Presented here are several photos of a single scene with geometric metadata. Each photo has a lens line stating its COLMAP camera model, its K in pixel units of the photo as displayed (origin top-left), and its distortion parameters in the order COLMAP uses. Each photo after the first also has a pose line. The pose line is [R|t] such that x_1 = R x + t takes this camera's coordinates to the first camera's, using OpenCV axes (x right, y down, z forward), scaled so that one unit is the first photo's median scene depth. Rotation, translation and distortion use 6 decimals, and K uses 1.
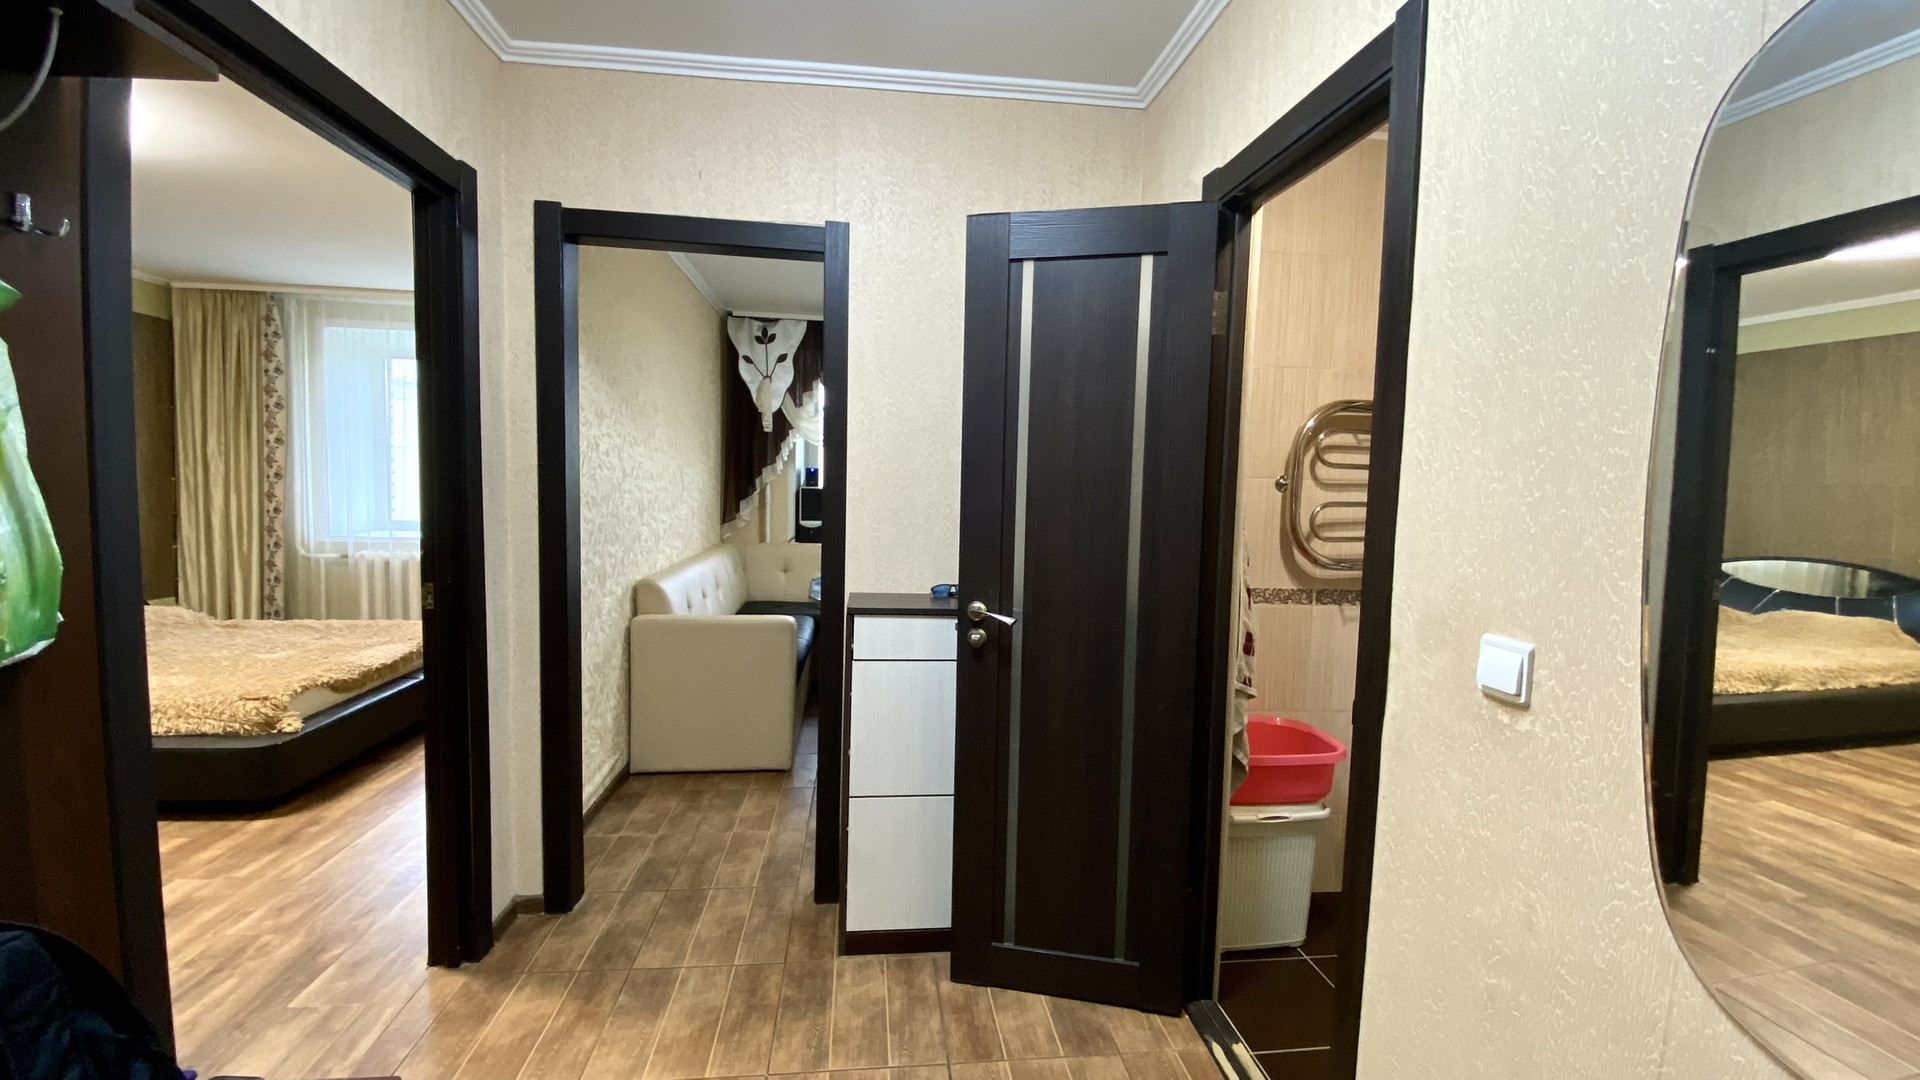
lens RADIAL K [[778.2, 0, 940.2], [0, 778.2, 538.4], [0, 0, 1]] dist [0.041495, -0.031894]
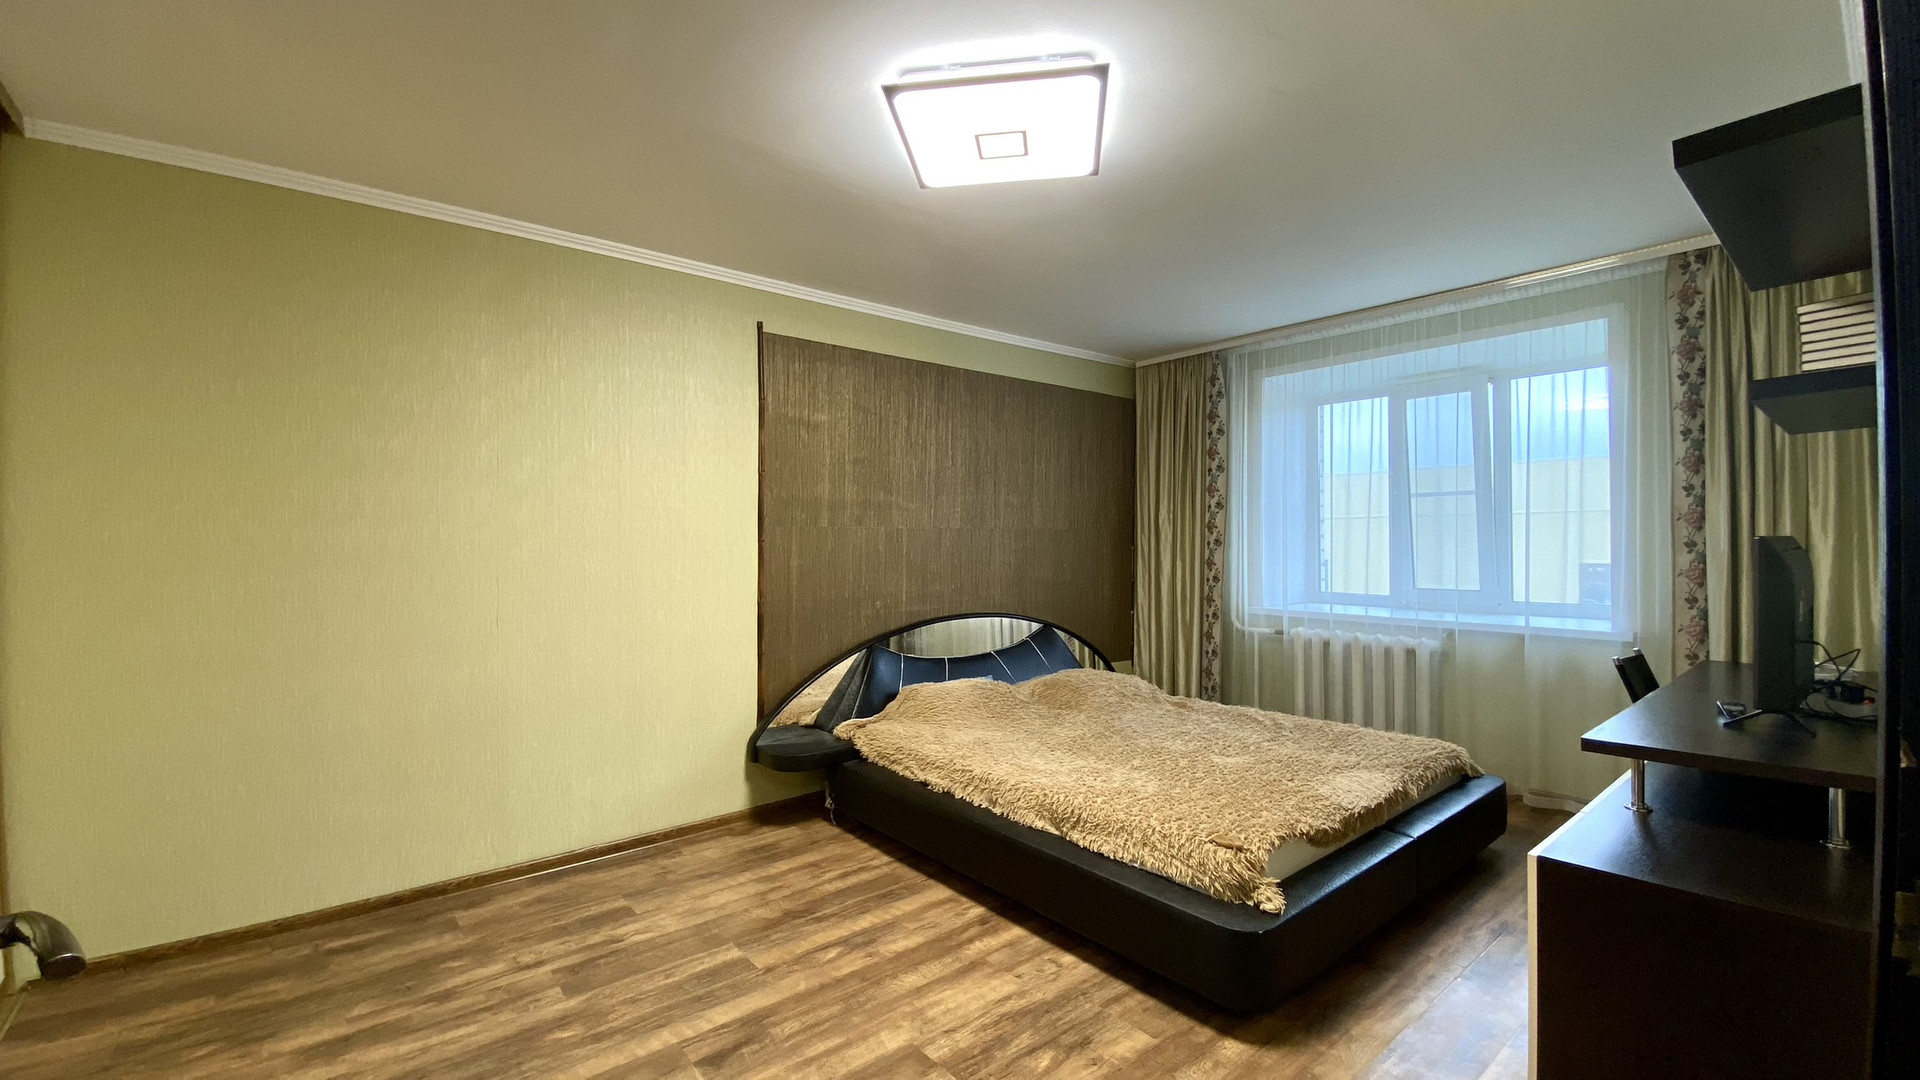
lens RADIAL K [[775.9, 0, 953.8], [0, 775.9, 544.6], [0, 0, 1]] dist [0.007776, -0.012766]
pose [[0.552752, -0.024929, -0.832973, -0.246217], [-0.040795, 0.997545, -0.056925, -0.011090], [0.832346, 0.065447, 0.550378, 0.231710]]
